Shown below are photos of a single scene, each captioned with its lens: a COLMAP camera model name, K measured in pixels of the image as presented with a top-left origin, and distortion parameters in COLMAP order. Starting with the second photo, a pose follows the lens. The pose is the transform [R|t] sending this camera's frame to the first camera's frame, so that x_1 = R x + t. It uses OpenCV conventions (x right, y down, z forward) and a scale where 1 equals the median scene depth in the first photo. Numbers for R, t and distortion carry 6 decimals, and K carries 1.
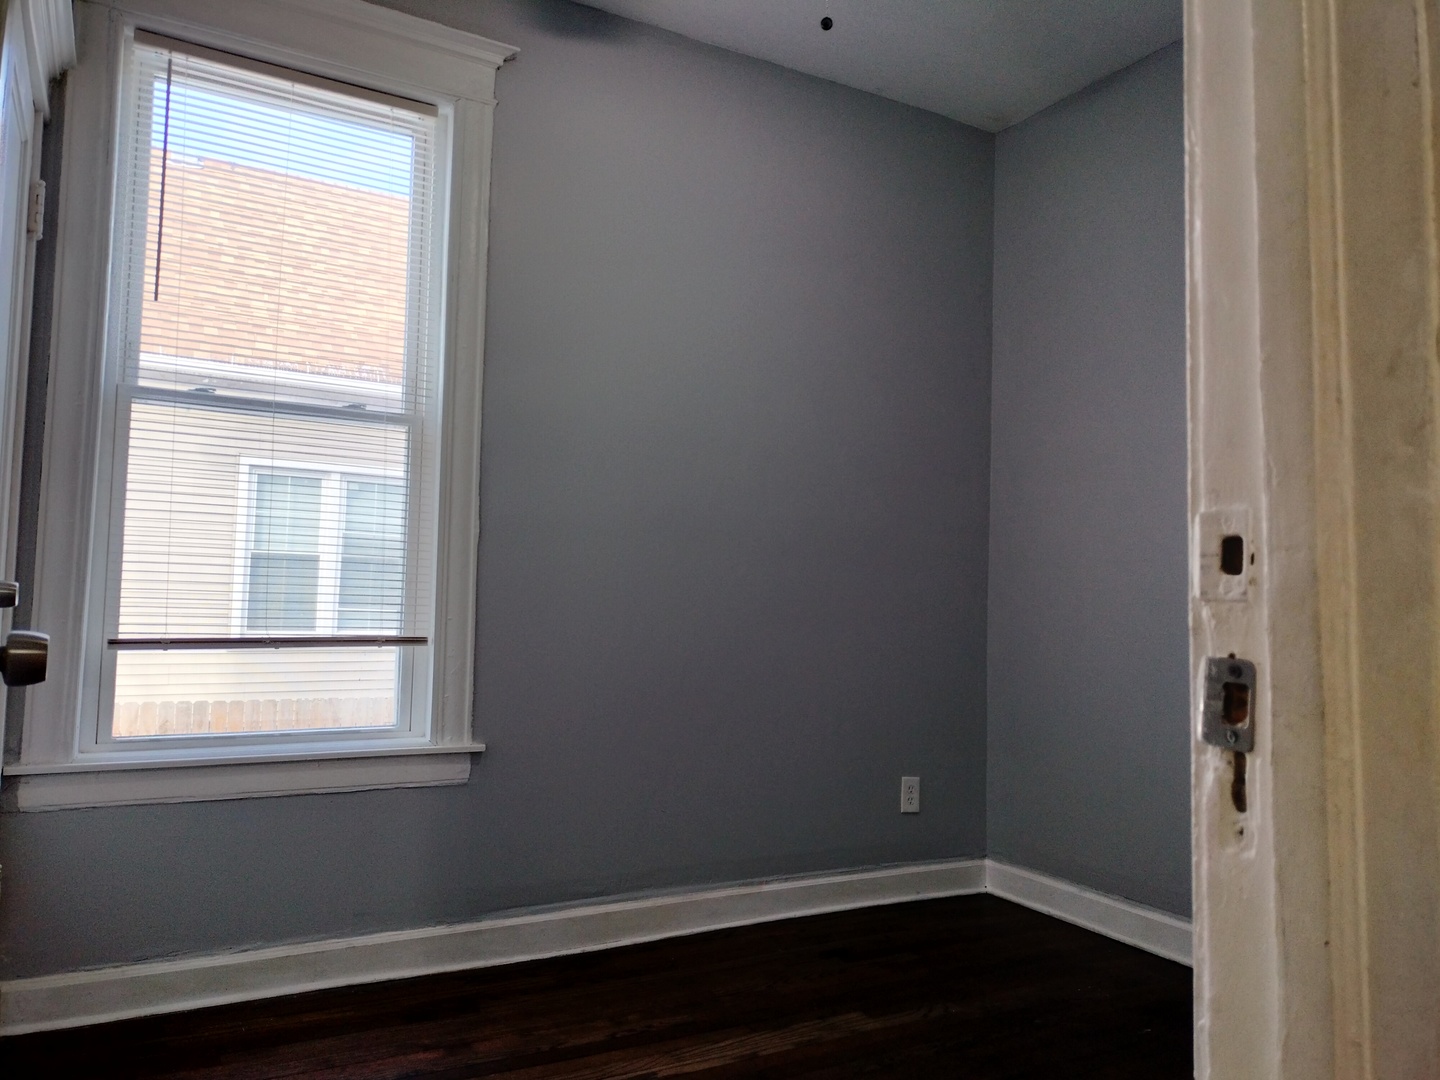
lens RADIAL K [[1056.9, 0, 727.0], [0, 1056.9, 537.2], [0, 0, 1]] dist [0.063620, -0.092502]
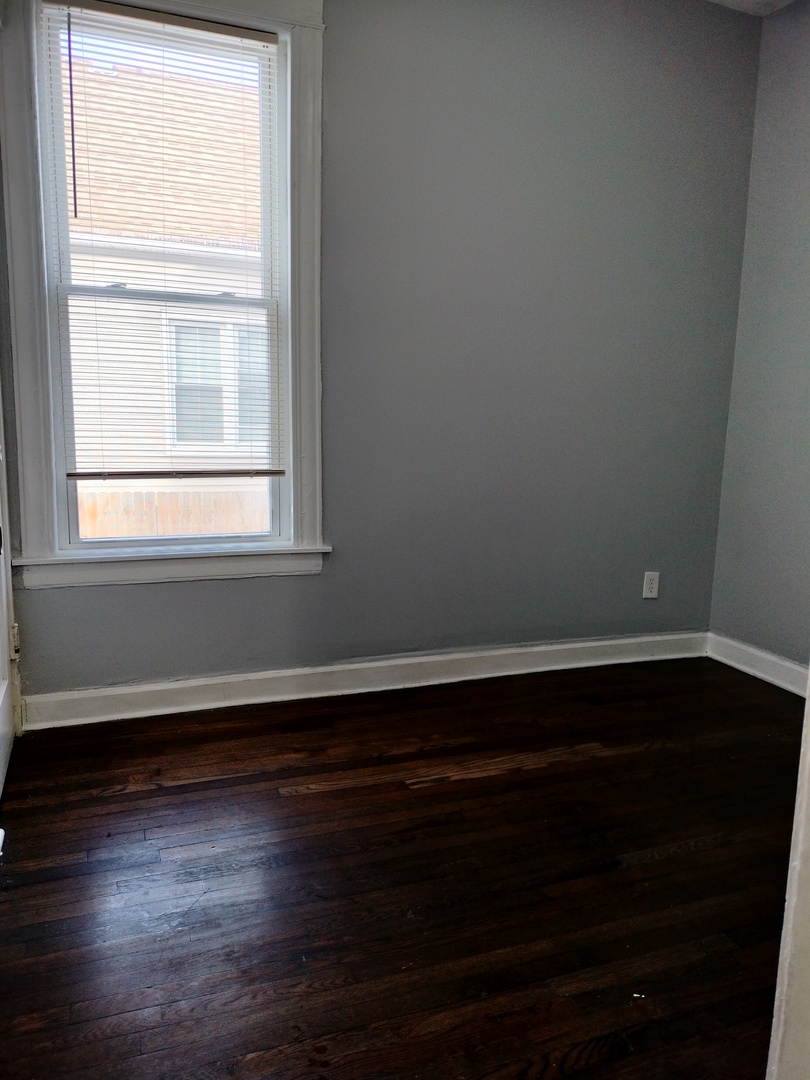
lens RADIAL K [[796.8, 0, 405.0], [0, 796.8, 544.0], [0, 0, 1]] dist [0.063550, -0.091714]
pose [[0.988461, 0.022794, -0.149749, 0.023546], [0.010973, 0.975240, 0.220876, -0.038505], [0.151076, -0.219970, 0.963737, 0.008835]]
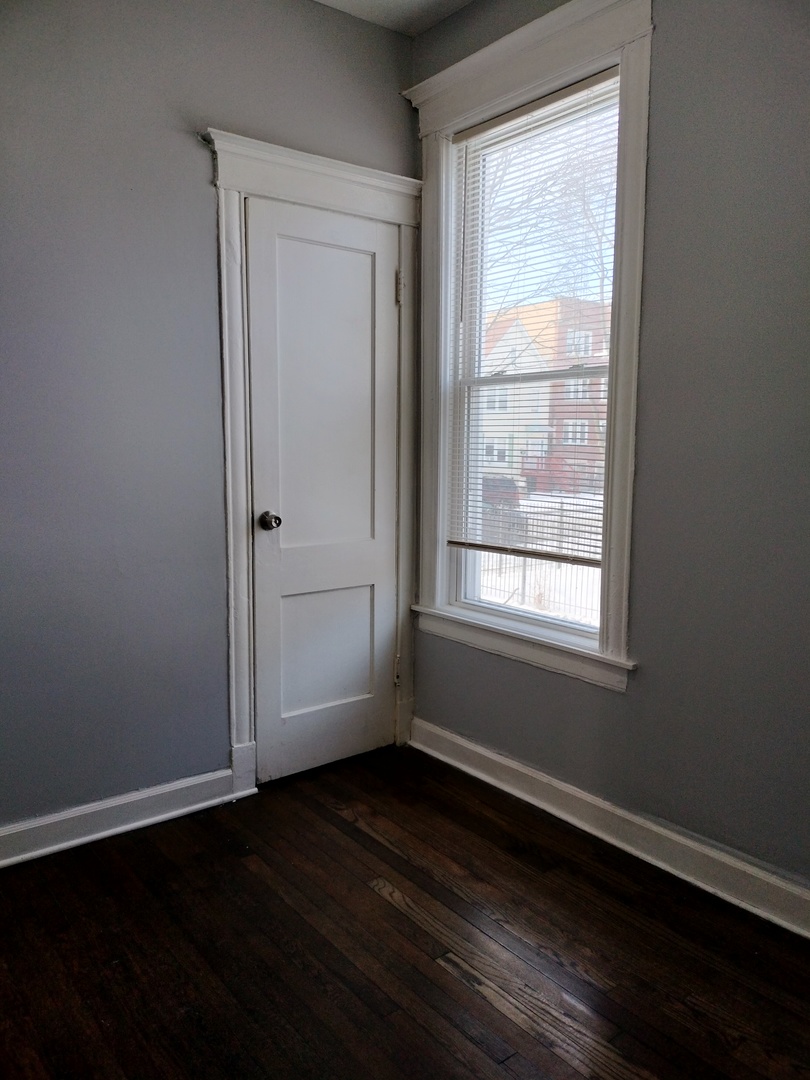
lens RADIAL K [[796.8, 0, 405.0], [0, 796.8, 544.0], [0, 0, 1]] dist [0.063550, -0.091714]
pose [[0.148487, 0.103487, -0.983485, 0.548068], [0.061355, 0.991629, 0.113608, -0.037943], [0.987009, -0.077211, 0.140895, 0.664956]]
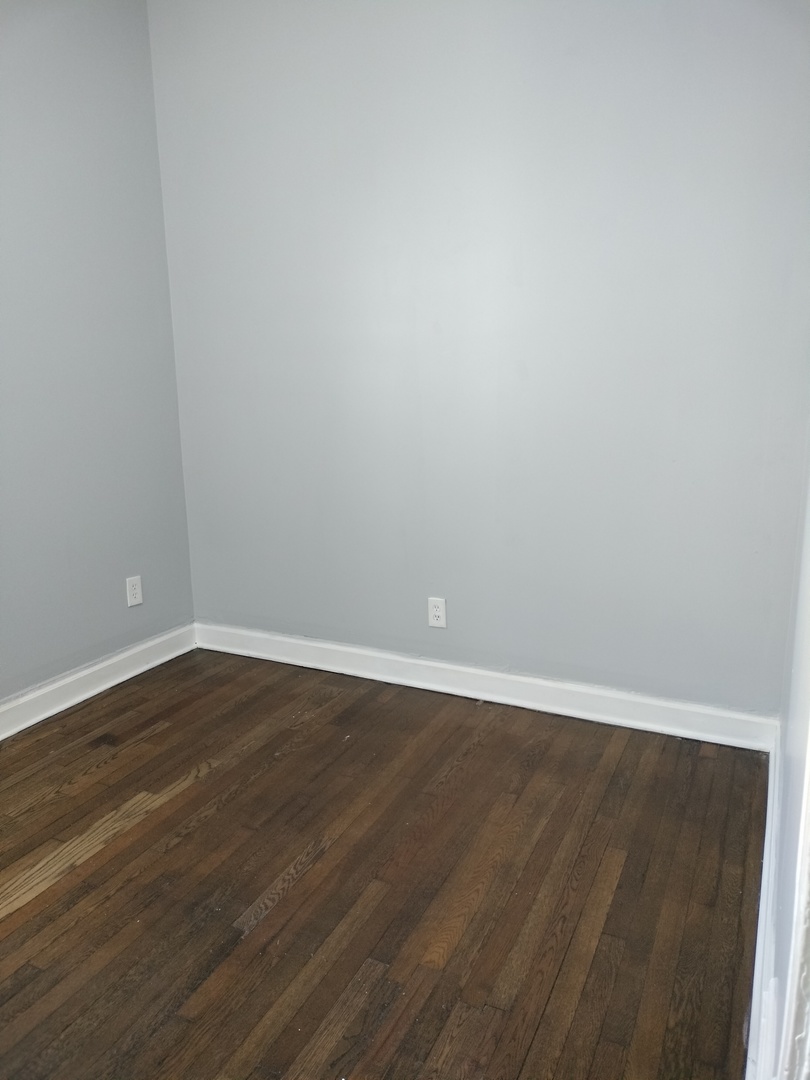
lens RADIAL K [[796.8, 0, 405.0], [0, 796.8, 544.0], [0, 0, 1]] dist [0.063550, -0.091714]
pose [[0.821436, -0.162170, 0.546757, -0.083484], [0.000731, 0.959017, 0.283349, -0.086950], [-0.570300, -0.232354, 0.787889, 0.146705]]
